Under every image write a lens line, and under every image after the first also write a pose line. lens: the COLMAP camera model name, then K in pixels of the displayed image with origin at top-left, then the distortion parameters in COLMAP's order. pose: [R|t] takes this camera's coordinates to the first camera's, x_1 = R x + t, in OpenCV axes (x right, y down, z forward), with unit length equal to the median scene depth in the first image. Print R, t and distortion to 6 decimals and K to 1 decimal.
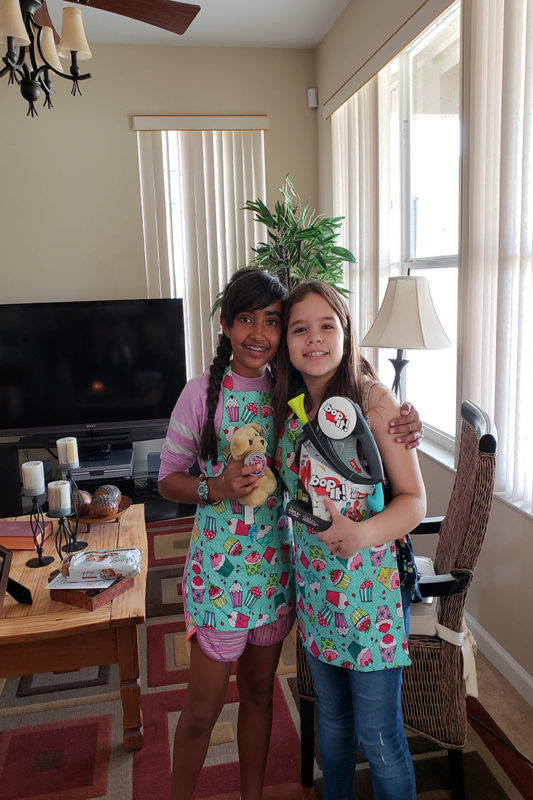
lens RADIAL K [[632.8, 0, 259.0], [0, 632.8, 395.6], [0, 0, 1]] dist [0.025993, -0.009200]
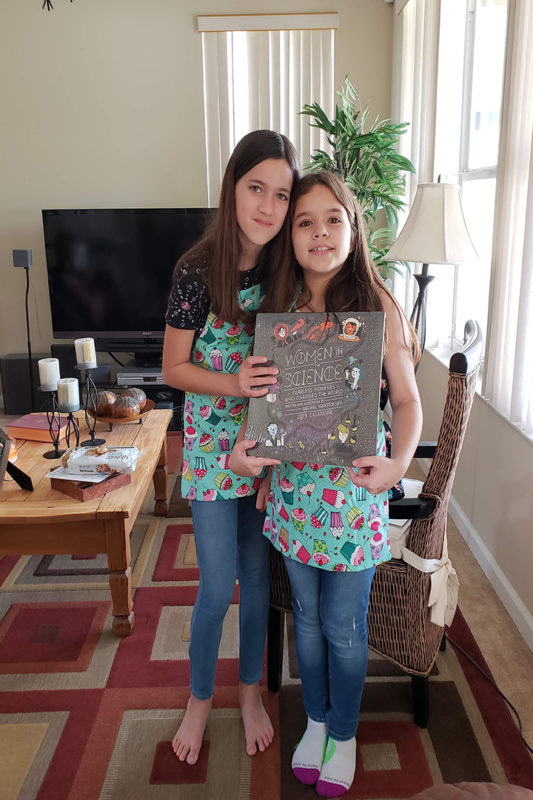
lens RADIAL K [[632.8, 0, 267.2], [0, 632.8, 365.3], [0, 0, 1]] dist [0.025993, -0.009200]
pose [[0.985948, 0.062807, -0.154799, 0.151625], [-0.050632, 0.995397, 0.081376, 0.012129], [0.159198, -0.072395, 0.984589, 0.031056]]
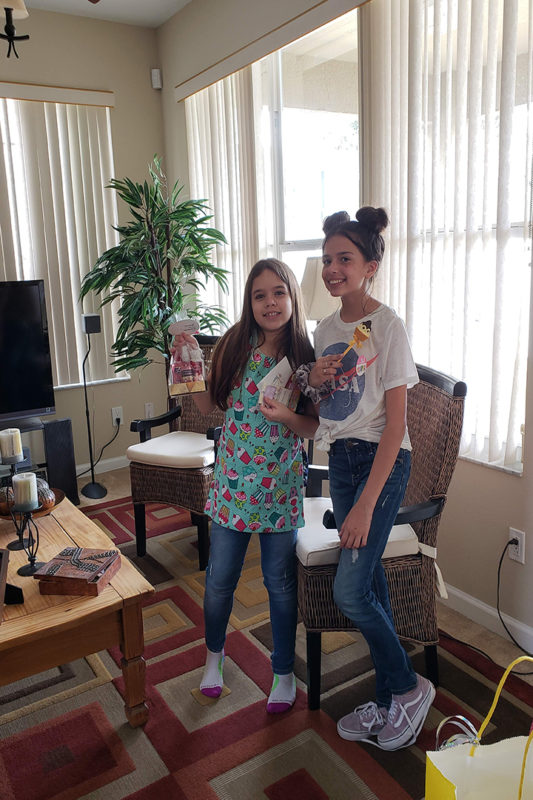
lens RADIAL K [[632.8, 0, 259.3], [0, 632.8, 398.4], [0, 0, 1]] dist [0.025993, -0.009200]
pose [[0.927023, -0.081904, 0.365951, -0.303020], [0.071924, 0.996573, 0.040846, 0.010149], [-0.368043, -0.011545, 0.929737, -0.002285]]
